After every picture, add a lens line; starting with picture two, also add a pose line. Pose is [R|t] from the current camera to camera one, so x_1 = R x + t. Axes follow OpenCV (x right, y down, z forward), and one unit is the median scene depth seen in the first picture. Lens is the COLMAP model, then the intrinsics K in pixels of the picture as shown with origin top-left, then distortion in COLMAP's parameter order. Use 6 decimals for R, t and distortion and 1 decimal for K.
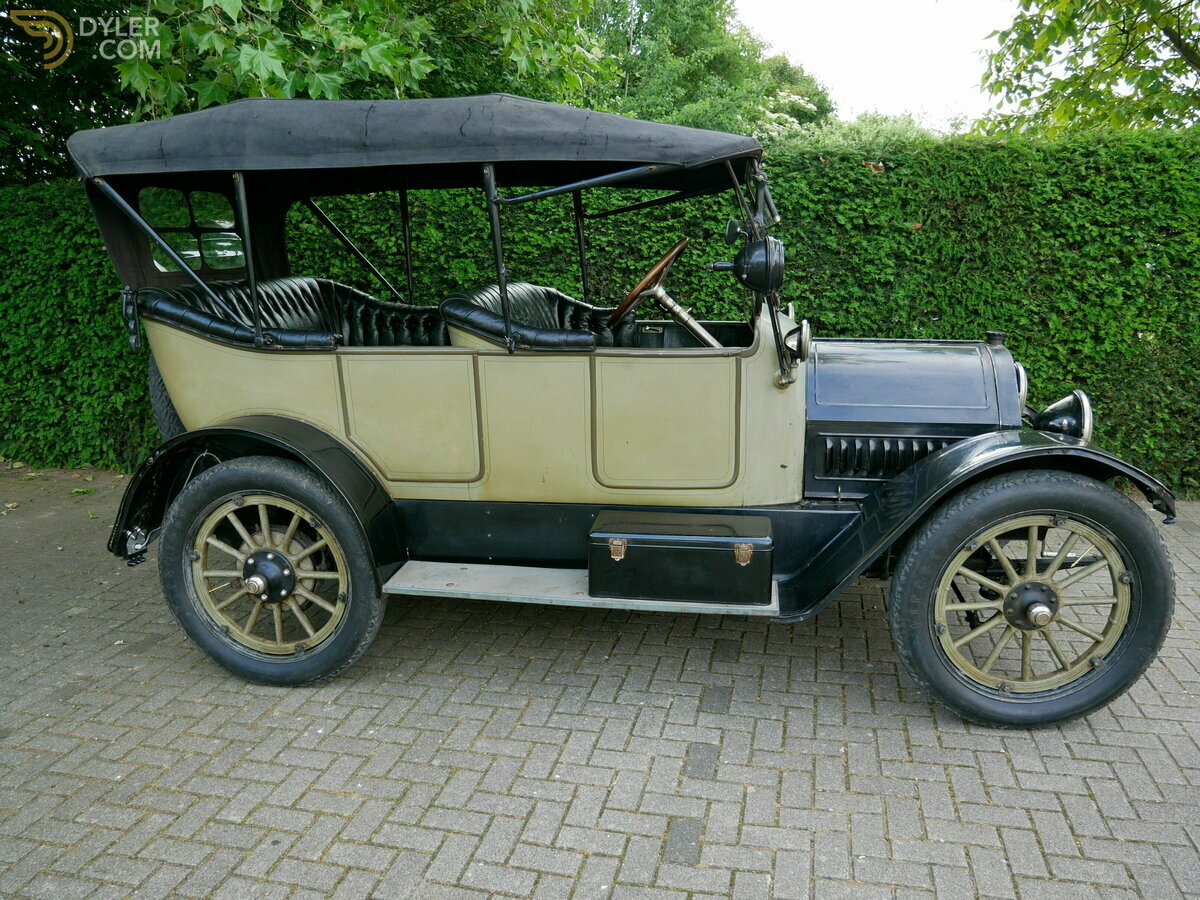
lens RADIAL K [[916.3, 0, 600.0], [0, 916.3, 450.0], [0, 0, 1]] dist [-0.043861, 0.006232]
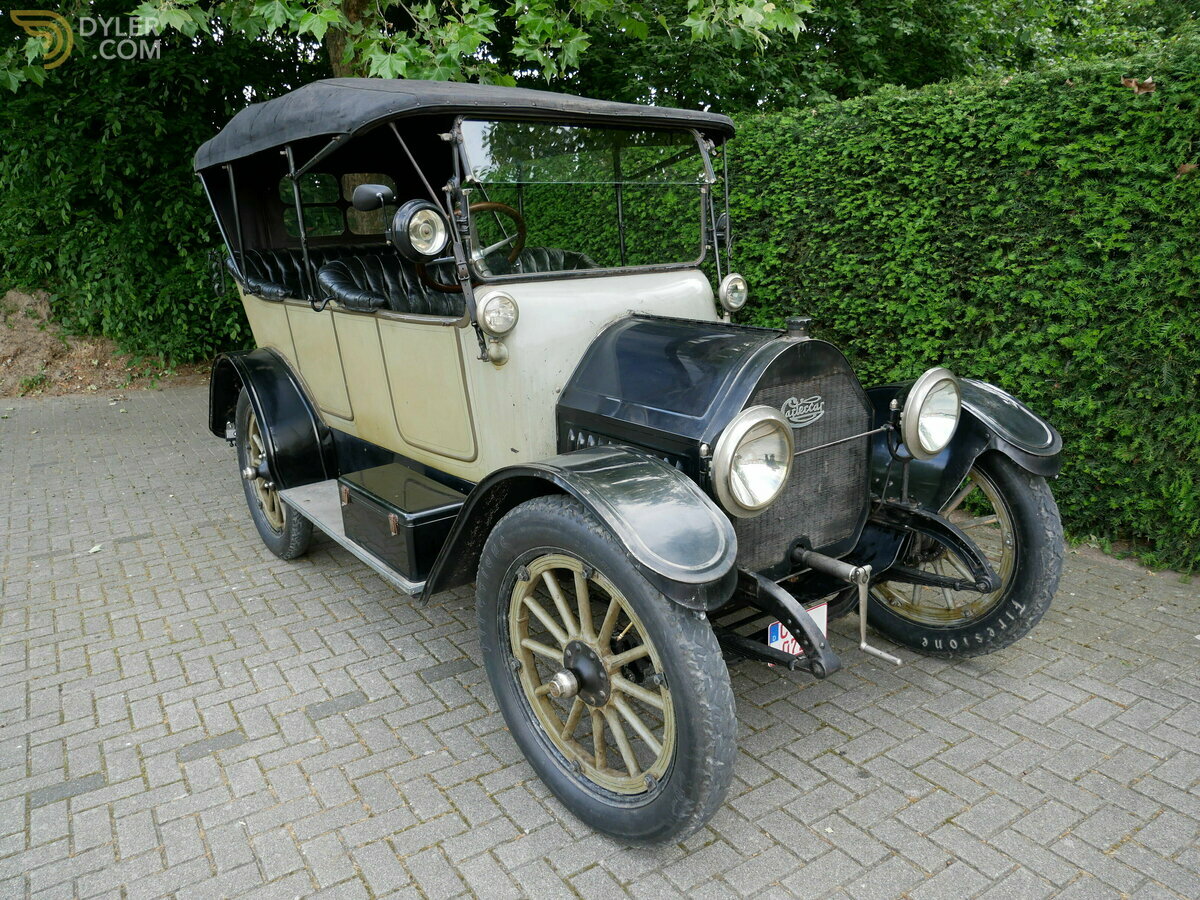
lens RADIAL K [[881.3, 0, 600.0], [0, 881.3, 450.0], [0, 0, 1]] dist [-0.069540, 0.050122]
pose [[0.715574, 0.162992, -0.679255, 0.477938], [-0.130677, 0.986465, 0.099045, -0.044986], [0.686205, 0.017888, 0.727188, 0.231503]]
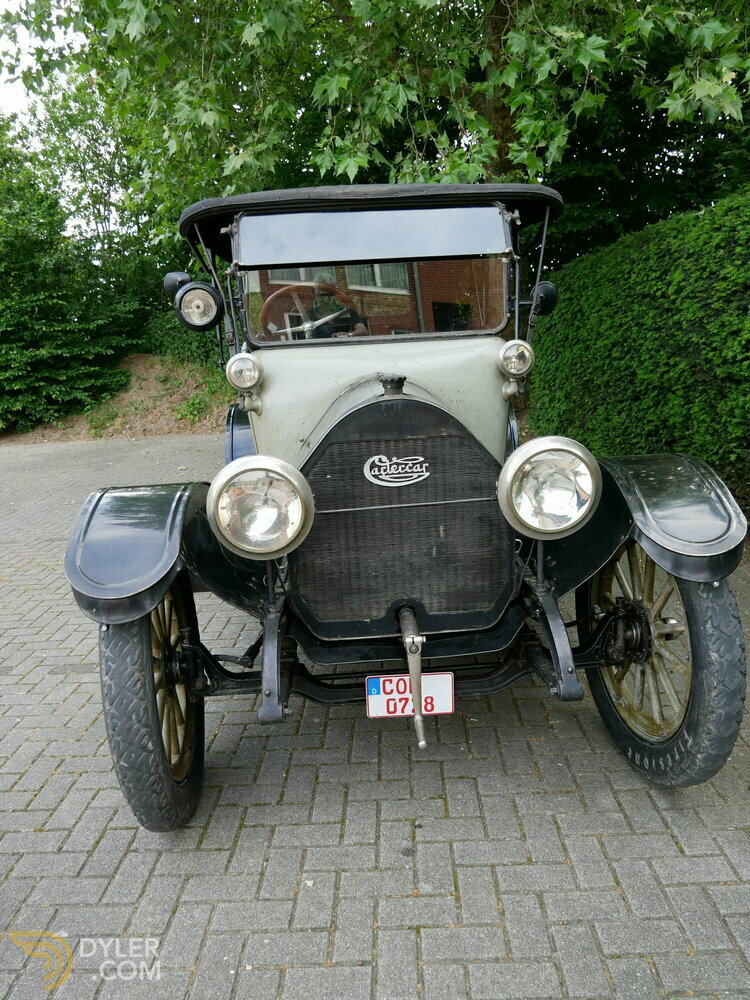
lens RADIAL K [[734.4, 0, 380.0], [0, 734.4, 492.7], [0, 0, 1]] dist [-0.069540, 0.050122]
pose [[0.198280, 0.203918, -0.958698, 0.593185], [-0.165870, 0.970992, 0.172227, -0.082462], [0.966008, 0.124870, 0.226352, 0.513862]]
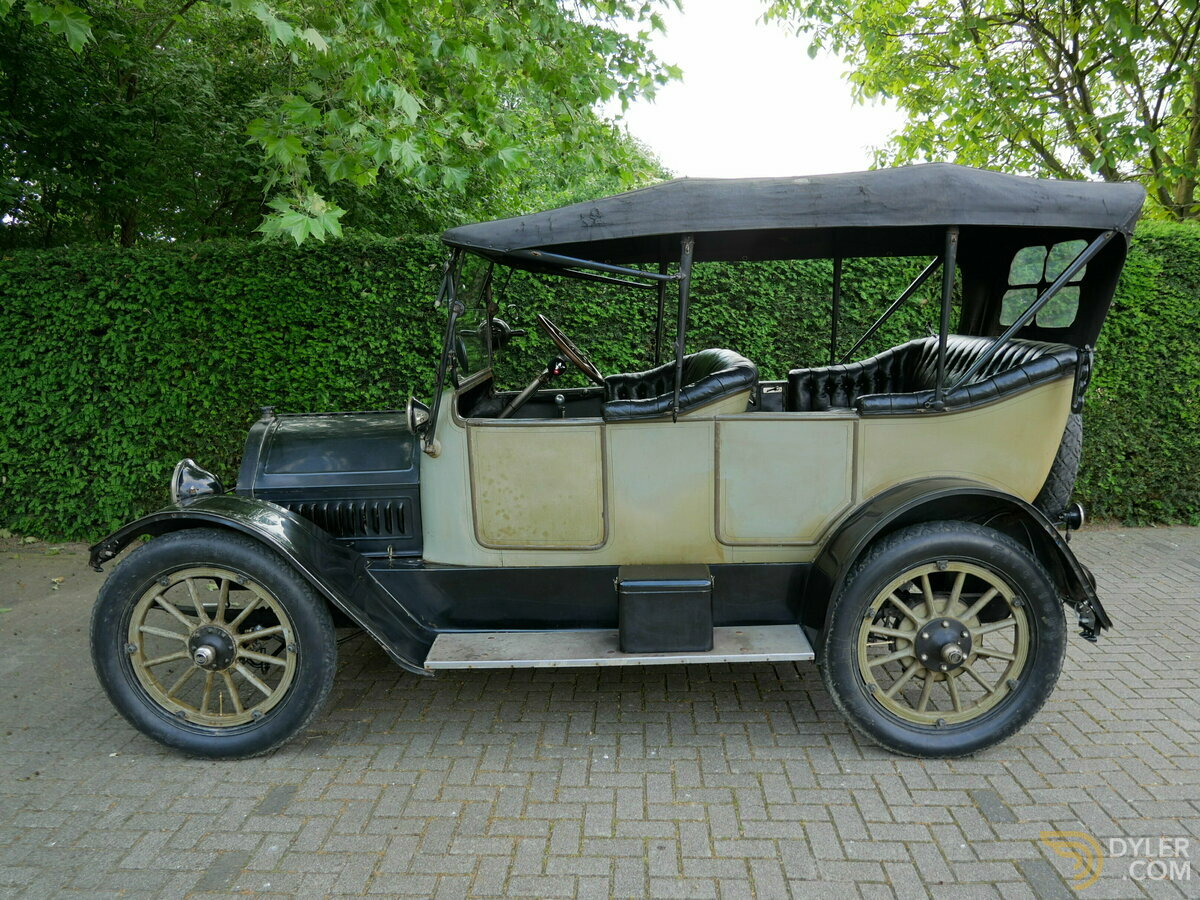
lens RADIAL K [[904.5, 0, 600.0], [0, 904.5, 450.0], [0, 0, 1]] dist [-0.045749, 0.005195]
pose [[0.981320, -0.020993, 0.191236, -0.269747], [0.035426, 0.996749, -0.072370, 0.012784], [-0.189095, 0.077792, 0.978873, -0.036809]]
